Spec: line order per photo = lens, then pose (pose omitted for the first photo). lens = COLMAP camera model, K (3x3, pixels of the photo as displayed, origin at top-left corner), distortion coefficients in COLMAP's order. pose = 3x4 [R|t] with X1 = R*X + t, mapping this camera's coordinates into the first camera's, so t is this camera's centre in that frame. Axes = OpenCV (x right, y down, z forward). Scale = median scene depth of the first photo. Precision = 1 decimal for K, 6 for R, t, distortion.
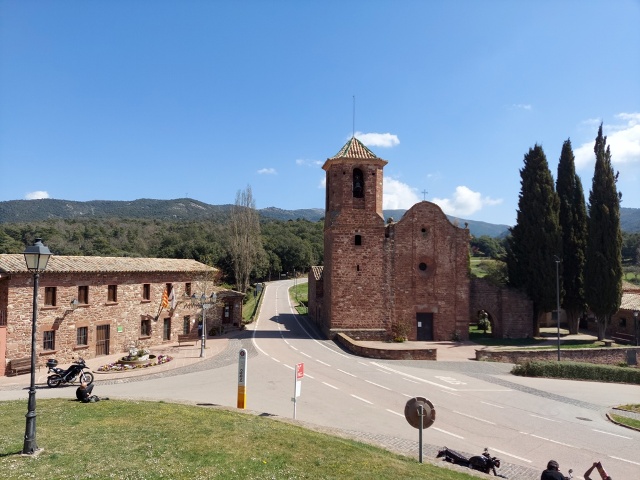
lens RADIAL K [[544.5, 0, 319.7], [0, 544.5, 244.1], [0, 0, 1]] dist [0.111792, -0.007689]
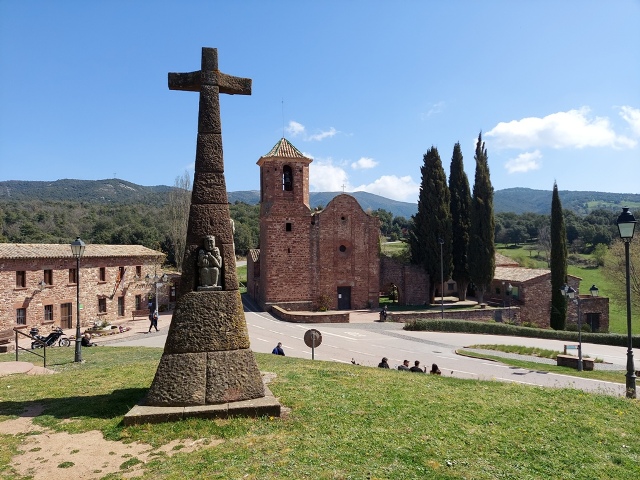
lens RADIAL K [[544.5, 0, 319.7], [0, 544.5, 244.1], [0, 0, 1]] dist [0.111792, -0.007689]
pose [[0.993815, -0.014535, 0.110097, 0.007745], [0.010963, 0.999396, 0.032985, -0.008492], [-0.110510, -0.031574, 0.993373, -0.179964]]
